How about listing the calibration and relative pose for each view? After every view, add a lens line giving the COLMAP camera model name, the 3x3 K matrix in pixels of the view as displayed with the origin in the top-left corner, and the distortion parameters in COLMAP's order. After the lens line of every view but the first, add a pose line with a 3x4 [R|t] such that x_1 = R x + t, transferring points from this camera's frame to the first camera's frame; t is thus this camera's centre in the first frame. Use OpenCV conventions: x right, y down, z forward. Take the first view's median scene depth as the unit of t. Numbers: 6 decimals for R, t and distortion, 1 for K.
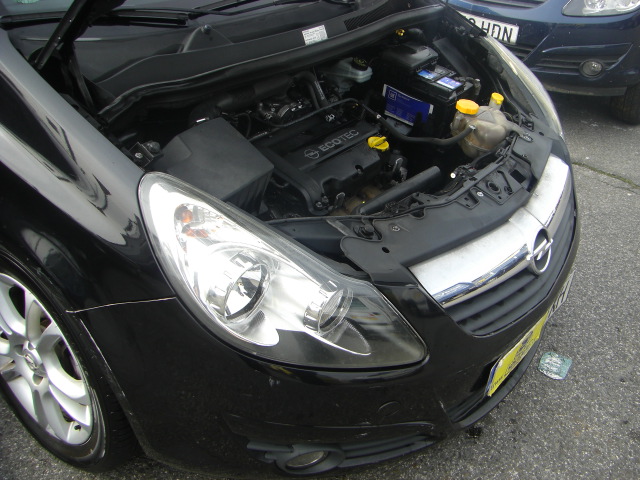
lens RADIAL K [[725.4, 0, 354.8], [0, 725.4, 212.4], [0, 0, 1]] dist [-0.179618, 0.035707]
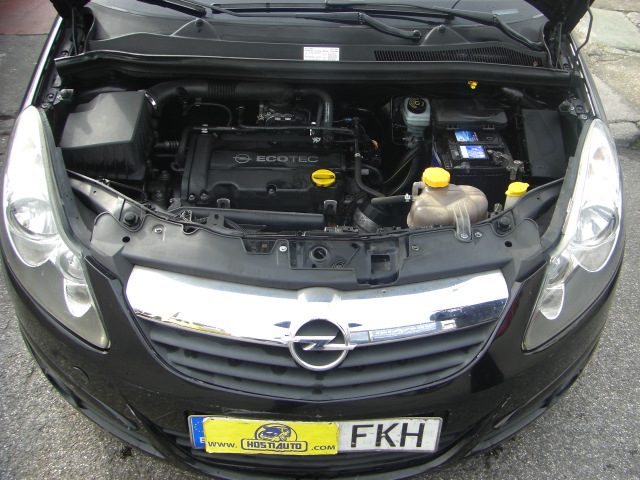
lens RADIAL K [[725.4, 0, 354.8], [0, 725.4, 212.4], [0, 0, 1]] dist [-0.179618, 0.035707]
pose [[0.615975, 0.349967, -0.705761, 0.767715], [-0.386475, 0.914928, 0.116379, -0.185860], [0.686449, 0.201072, 0.698826, 0.391798]]
